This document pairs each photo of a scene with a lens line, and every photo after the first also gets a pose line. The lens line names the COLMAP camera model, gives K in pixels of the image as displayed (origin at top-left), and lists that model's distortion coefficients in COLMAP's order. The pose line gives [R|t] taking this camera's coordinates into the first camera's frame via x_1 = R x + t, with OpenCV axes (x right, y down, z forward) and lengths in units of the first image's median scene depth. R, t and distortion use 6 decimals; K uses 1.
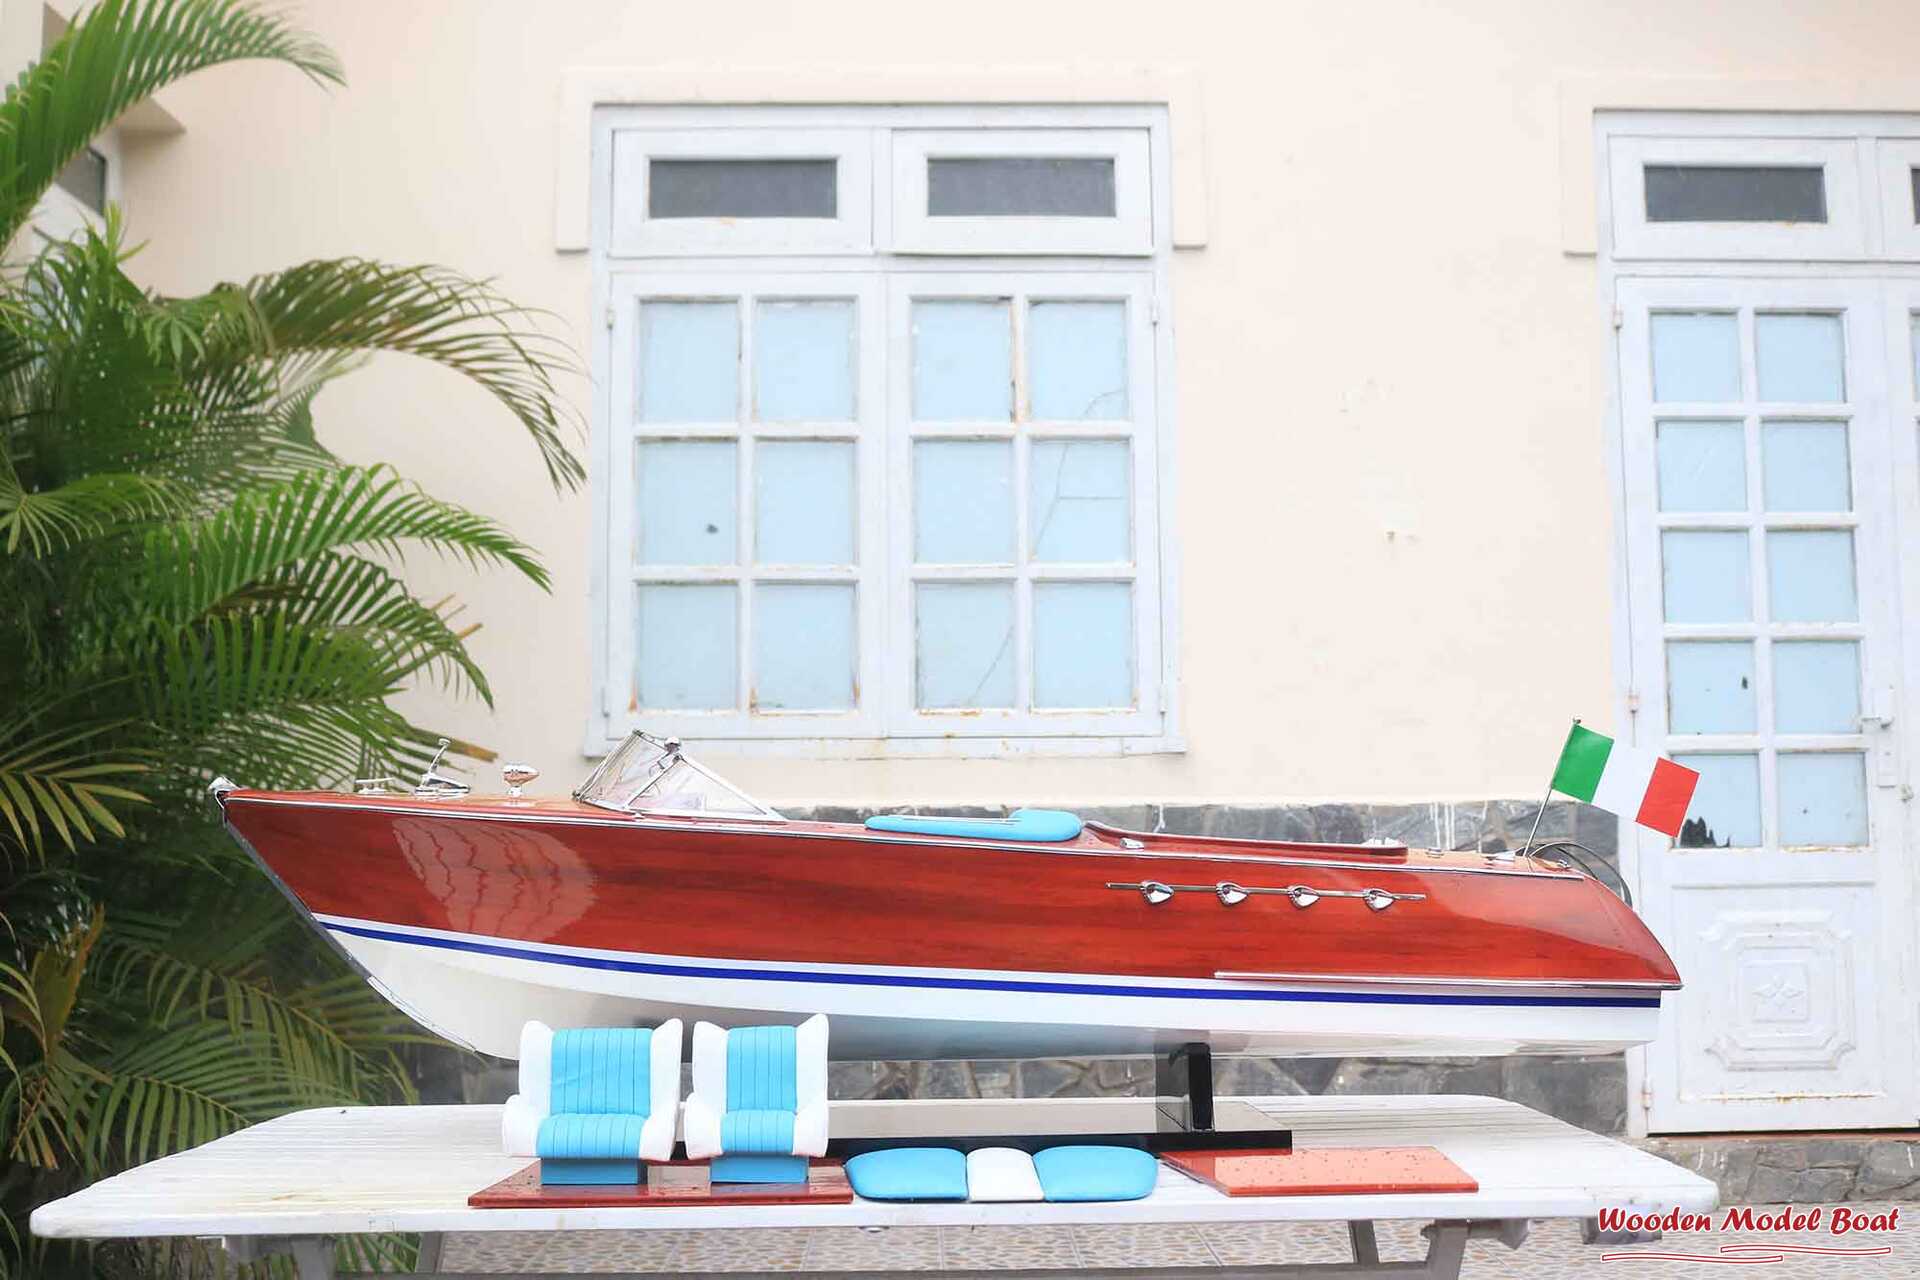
lens RADIAL K [[2305.7, 0, 931.7], [0, 2305.7, 634.8], [0, 0, 1]] dist [-0.066423, 0.000000]
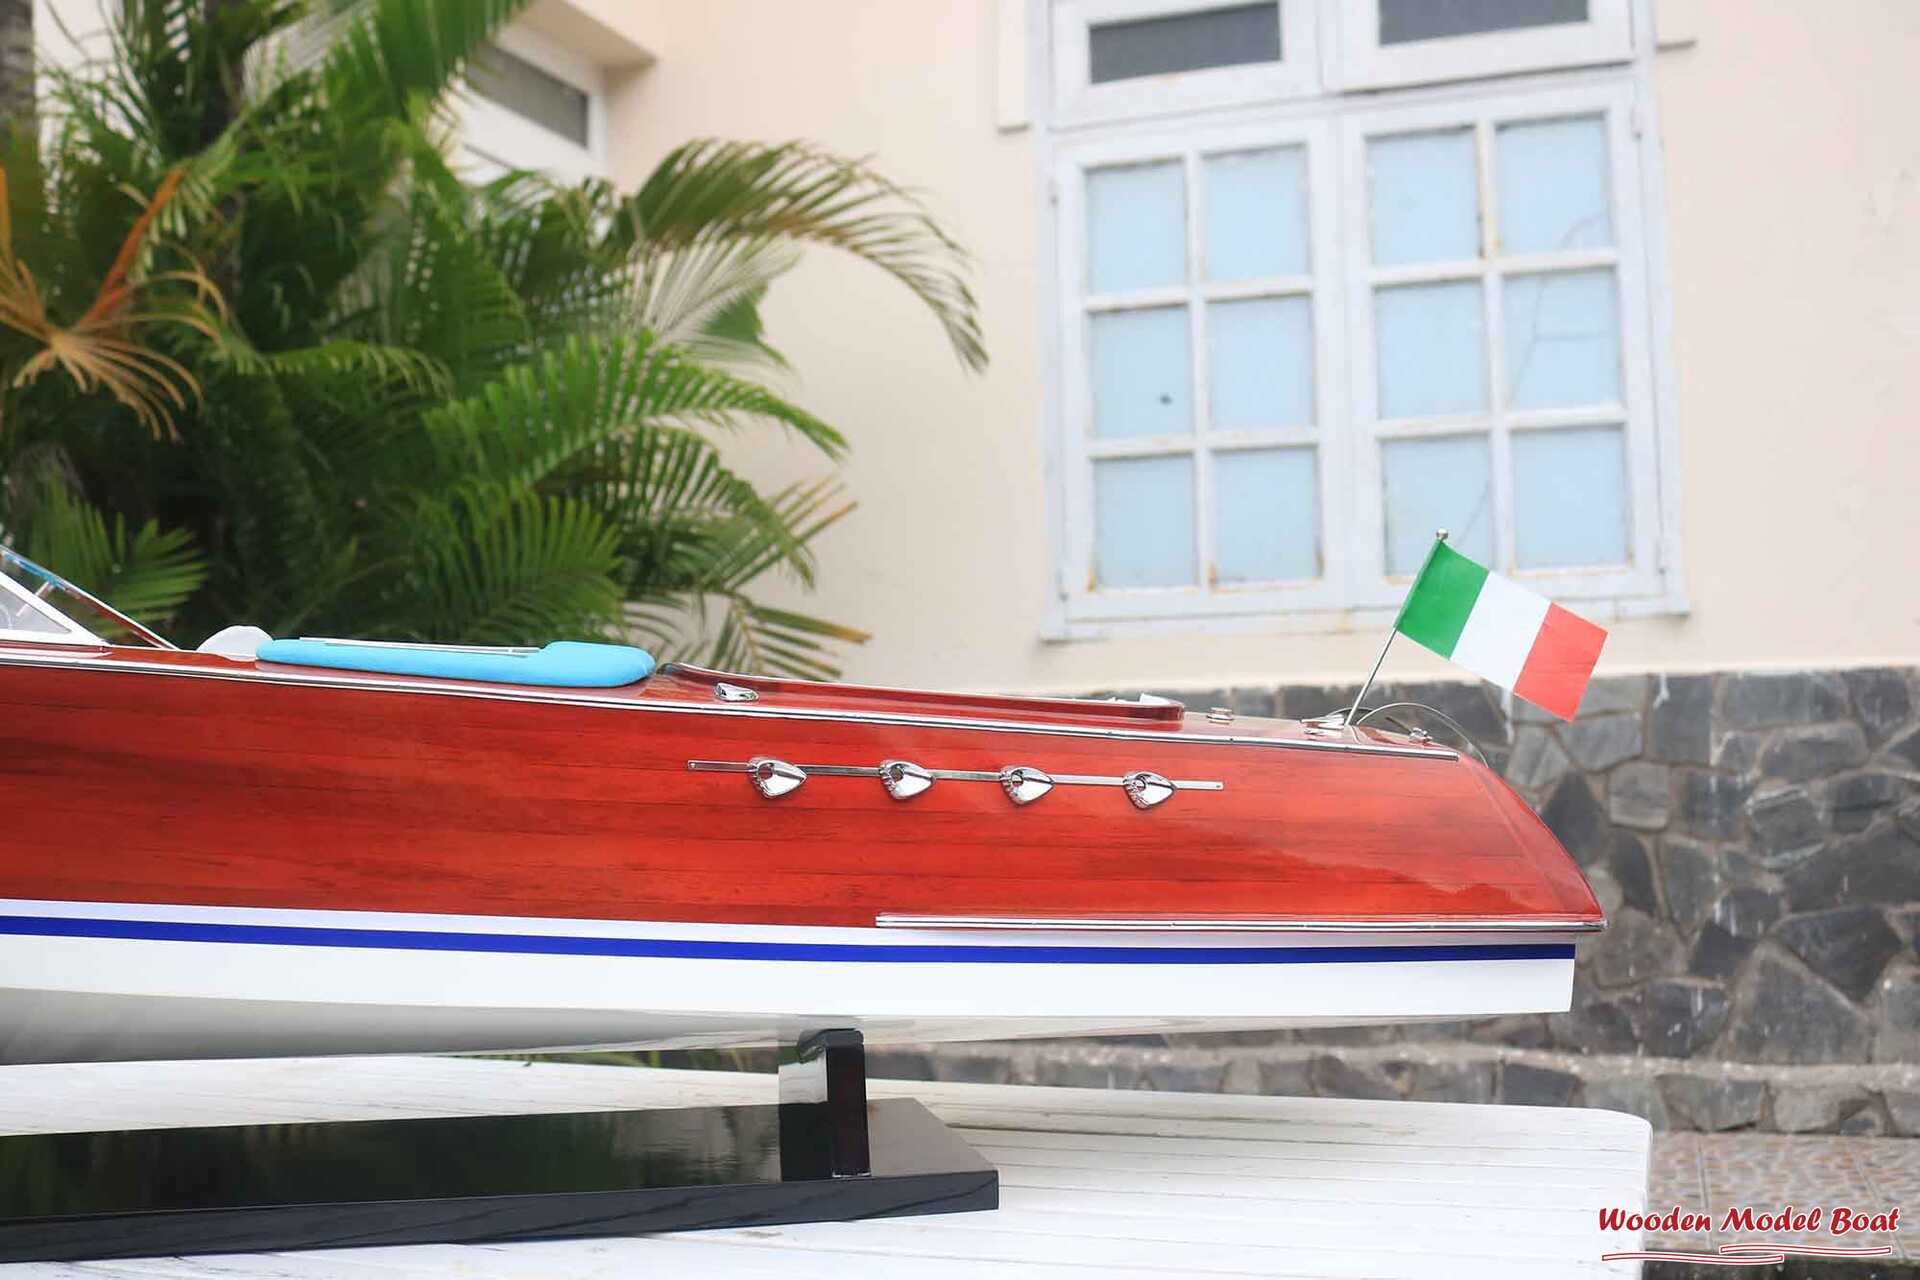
lens RADIAL K [[1997.7, 0, 955.6], [0, 1997.7, 625.2], [0, 0, 1]] dist [-0.054499, 0.000000]
pose [[0.938631, -0.034764, -0.343166, 0.106351], [0.047258, 0.998487, 0.028109, 0.020704], [0.341670, -0.042601, 0.938854, 0.183757]]
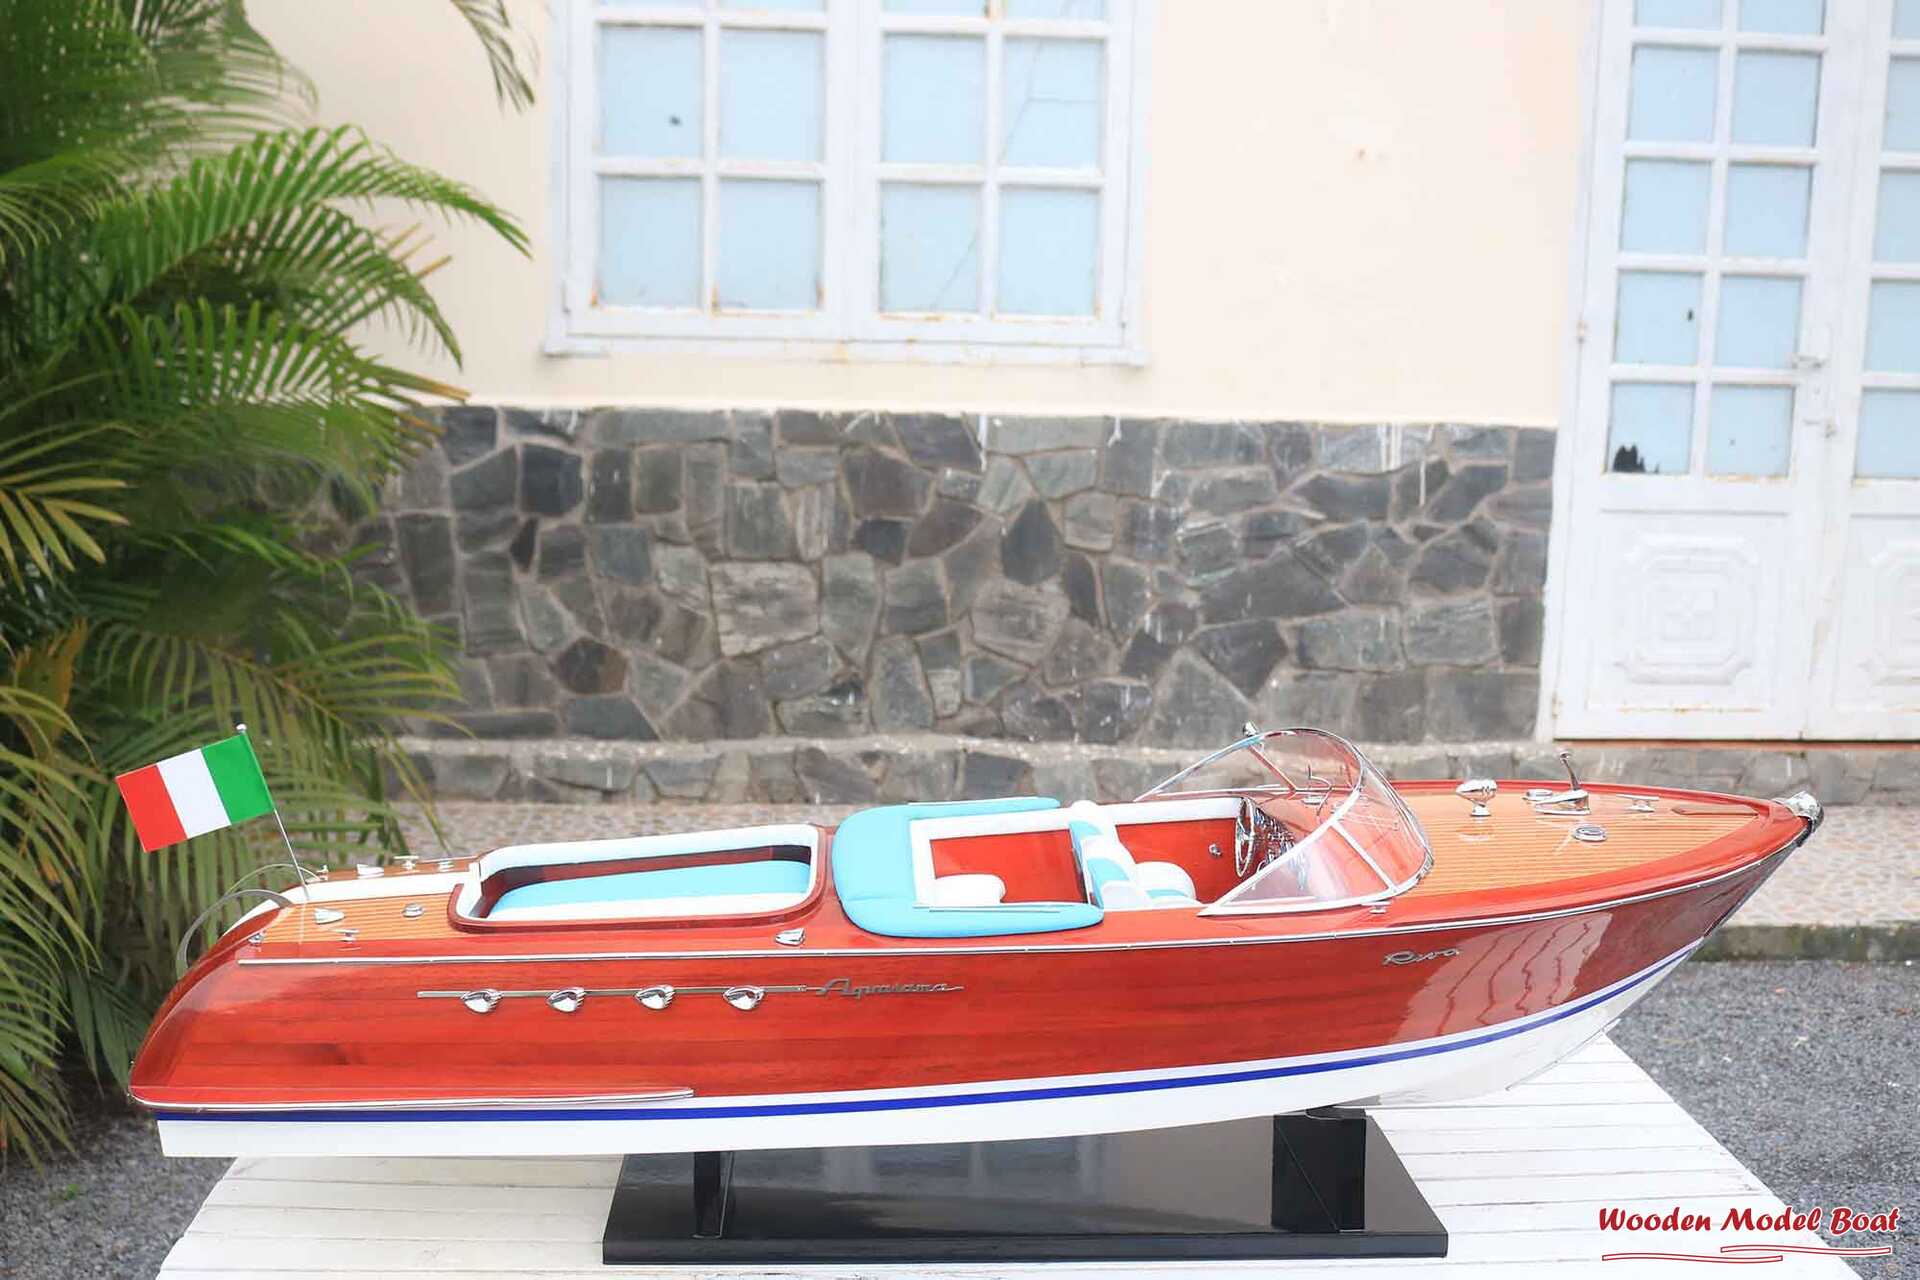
lens RADIAL K [[2149.9, 0, 943.7], [0, 2149.9, 616.7], [0, 0, 1]] dist [-0.084629, 0.000000]
pose [[0.997812, 0.021867, 0.062390, -0.034089], [-0.037936, 0.962268, 0.269445, -0.092844], [-0.054144, -0.271222, 0.960993, 0.069606]]
